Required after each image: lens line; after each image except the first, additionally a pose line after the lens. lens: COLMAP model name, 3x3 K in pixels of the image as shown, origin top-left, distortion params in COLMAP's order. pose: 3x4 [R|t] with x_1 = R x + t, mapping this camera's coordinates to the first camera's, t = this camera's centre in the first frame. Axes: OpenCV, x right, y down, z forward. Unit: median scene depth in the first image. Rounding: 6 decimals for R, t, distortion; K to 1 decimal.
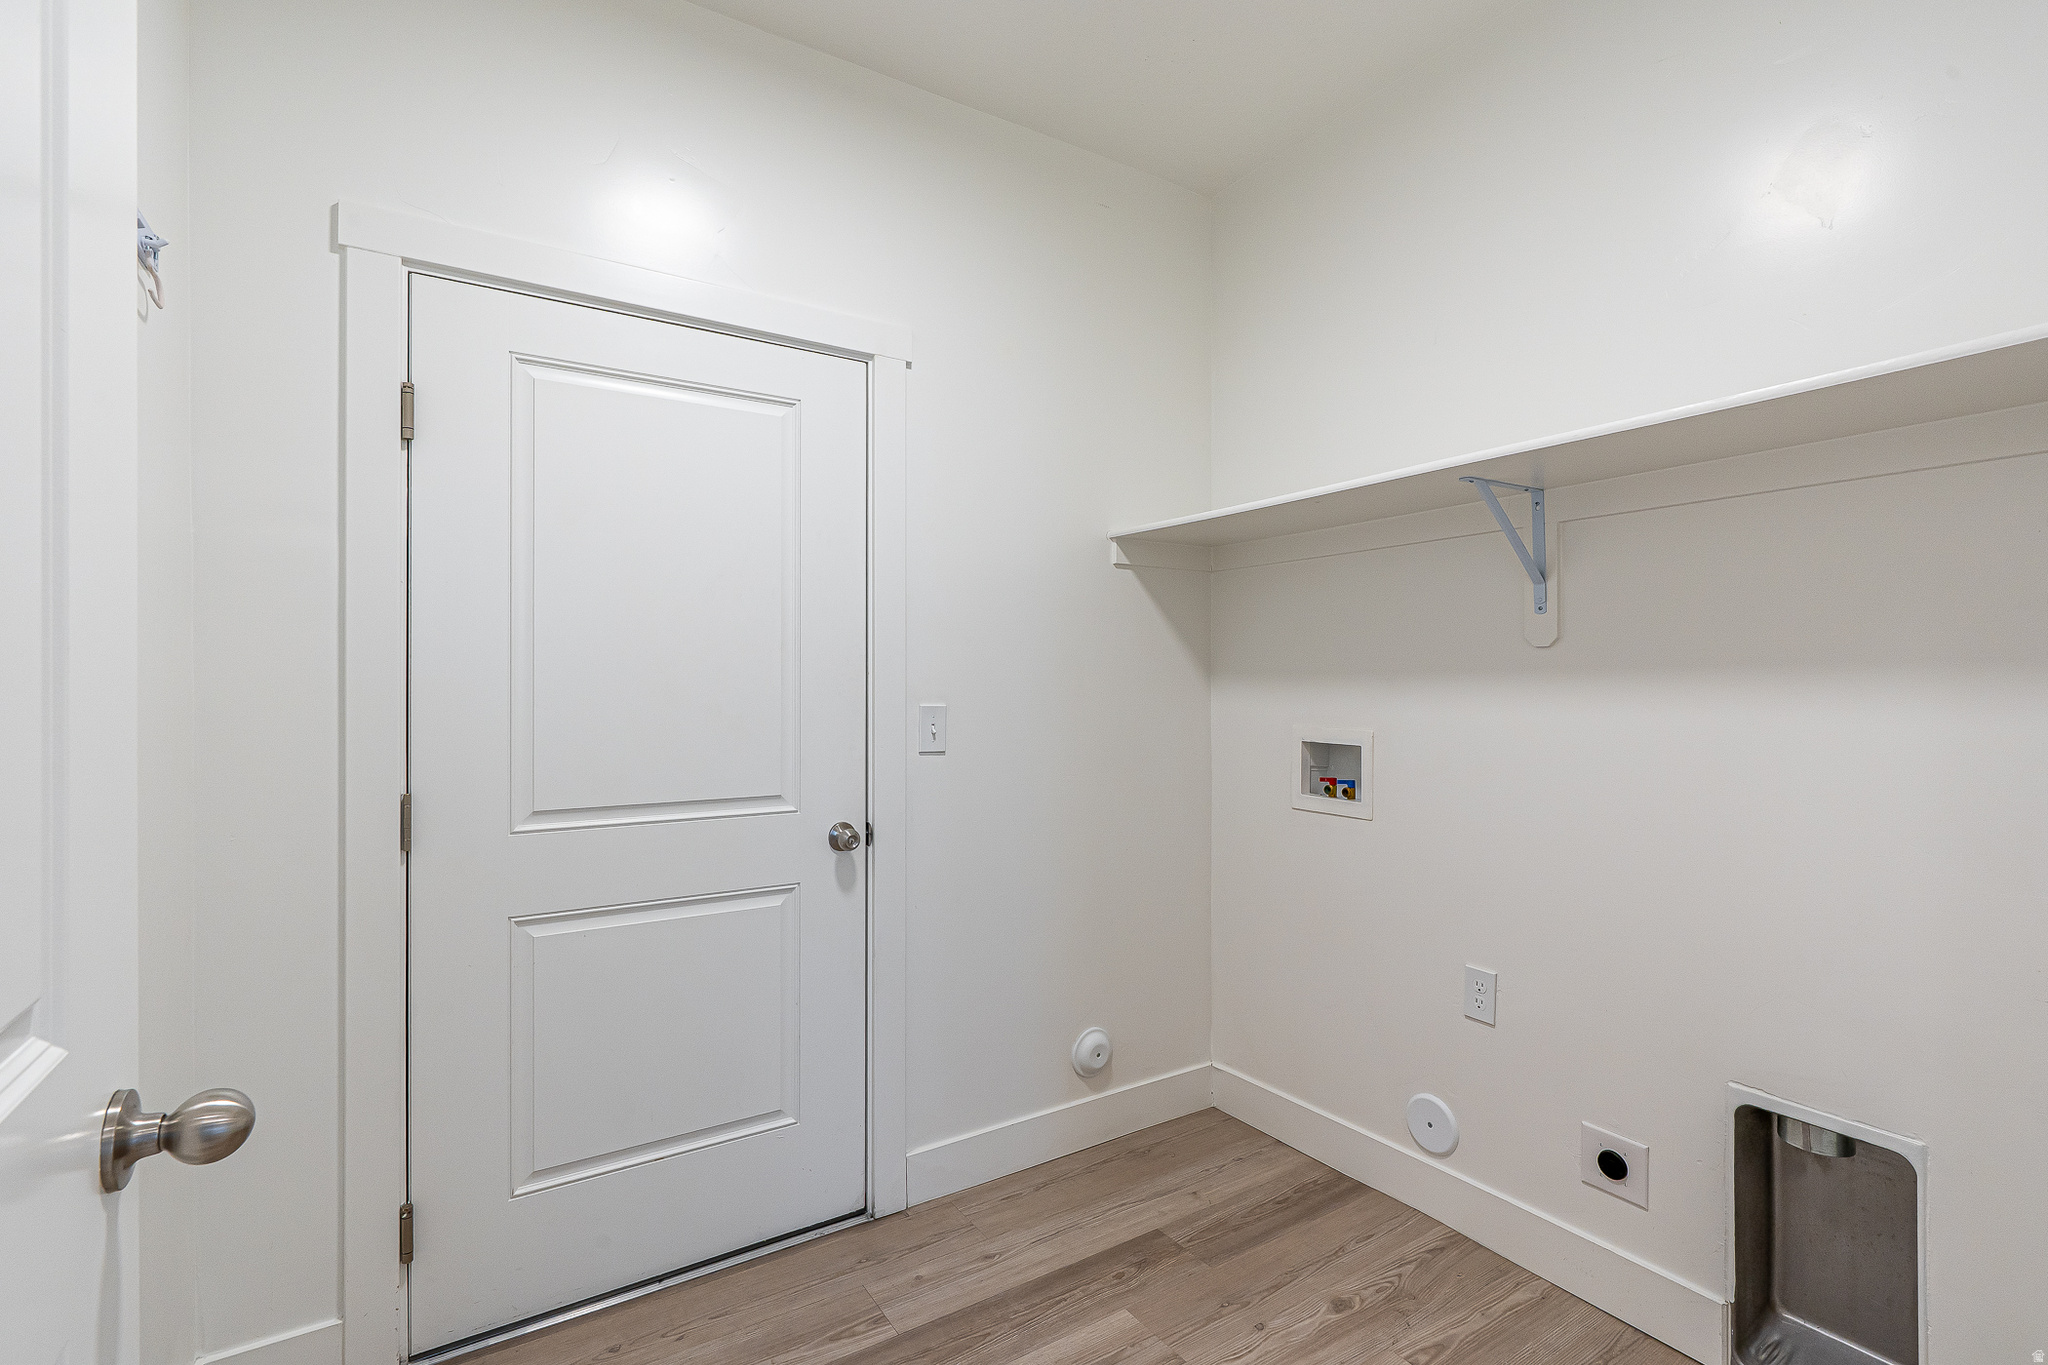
lens RADIAL K [[933.2, 0, 1024.8], [0, 933.2, 686.6], [0, 0, 1]] dist [-0.007413, 0.003281]
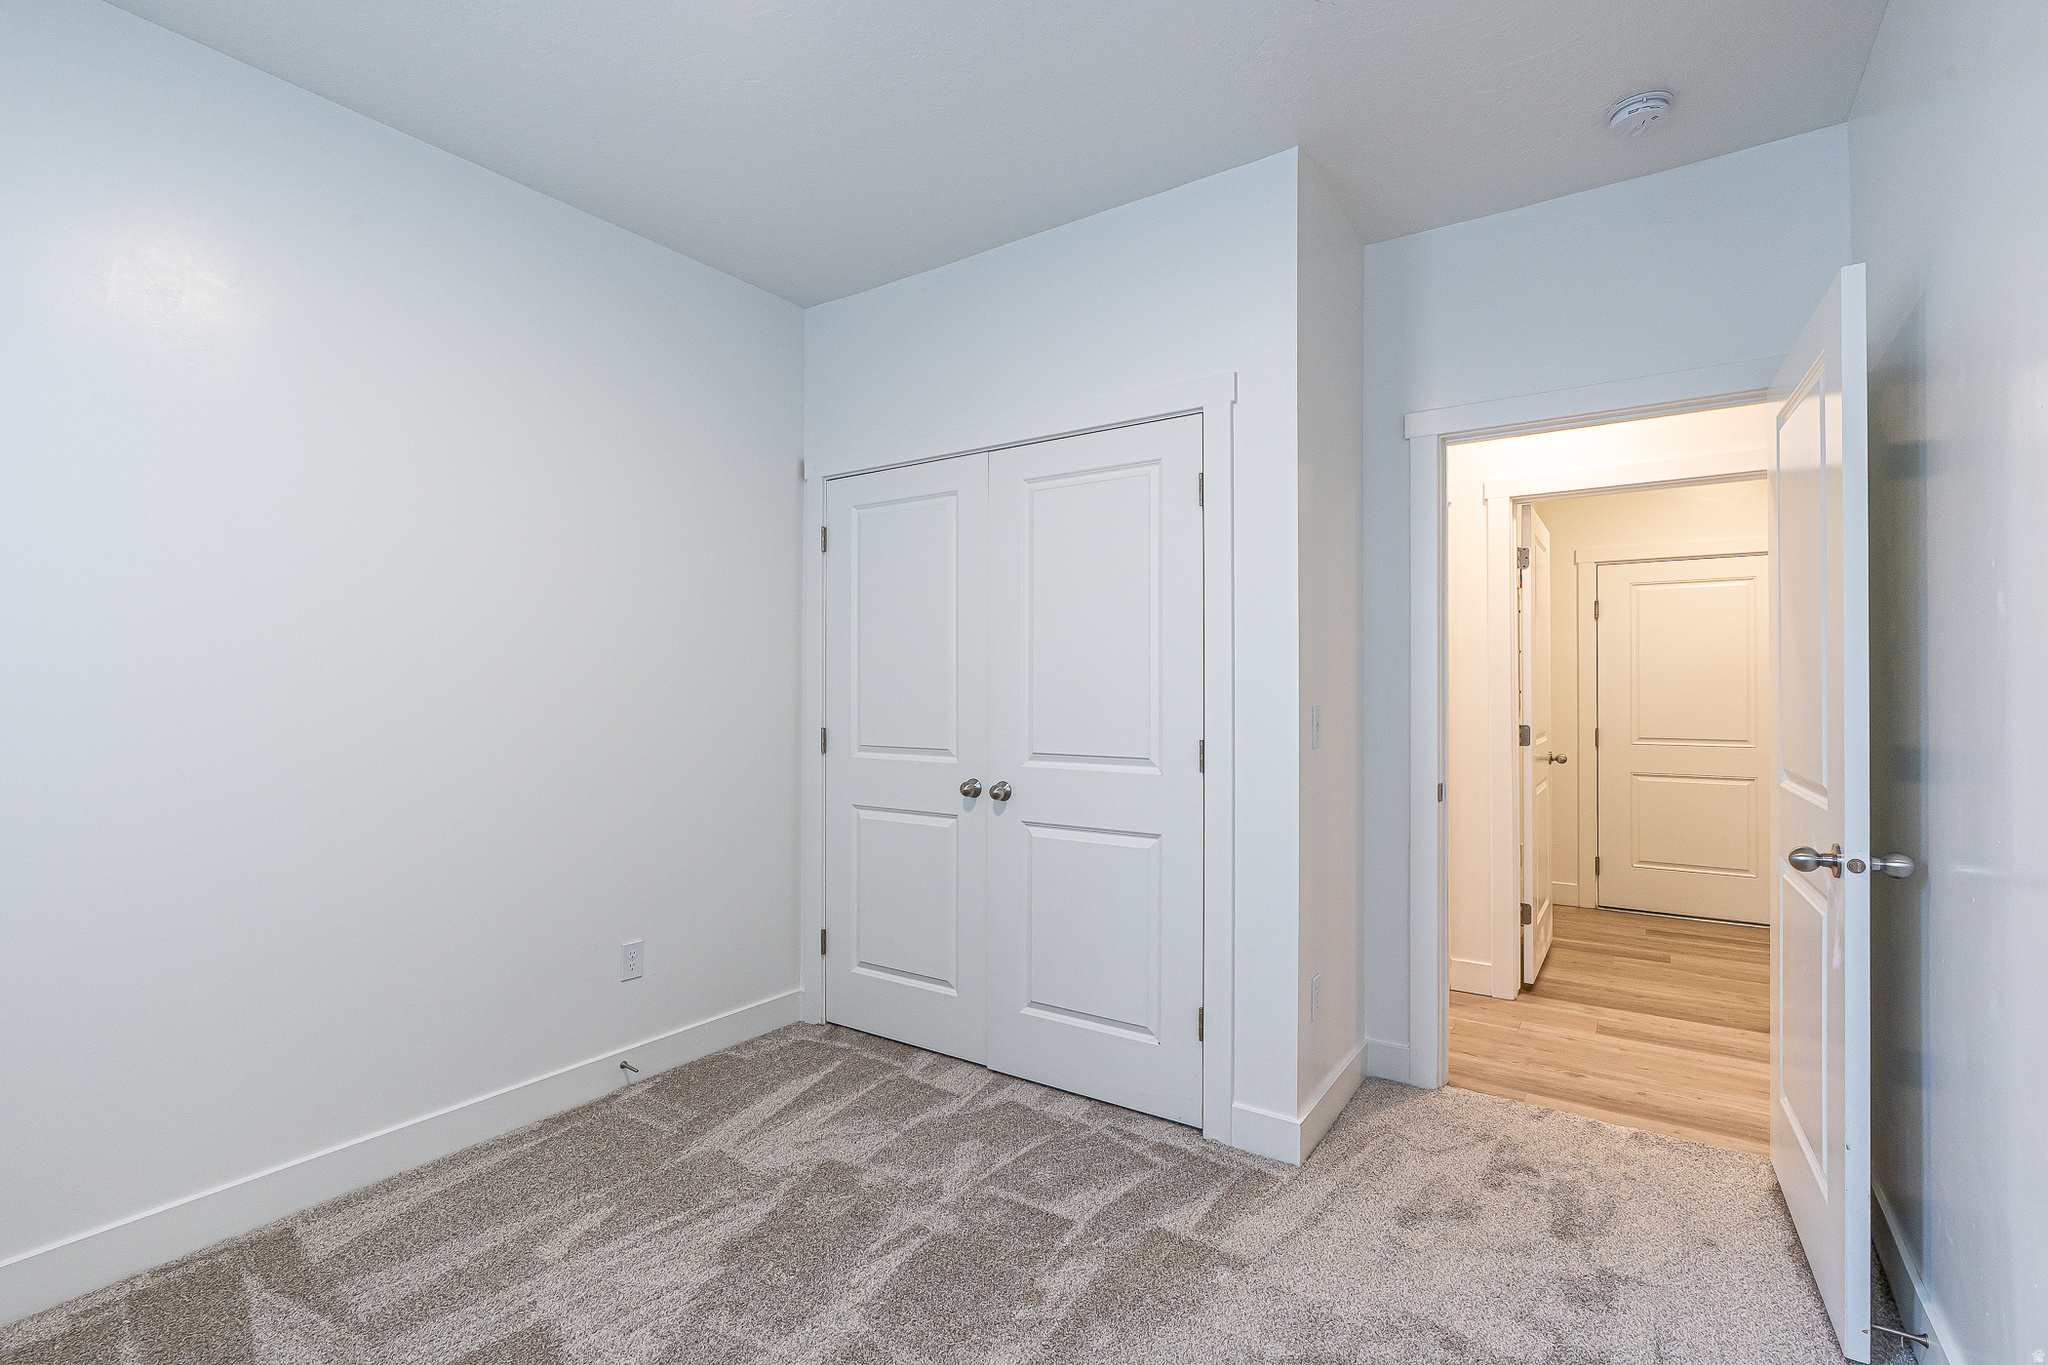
lens RADIAL K [[933.2, 0, 1021.9], [0, 933.2, 680.0], [0, 0, 1]] dist [-0.007413, 0.003281]
pose [[0.388080, 0.000311, -0.921625, 1.523957], [0.006683, 0.999973, 0.003152, -0.075004], [0.921601, -0.007383, 0.388068, -2.071399]]
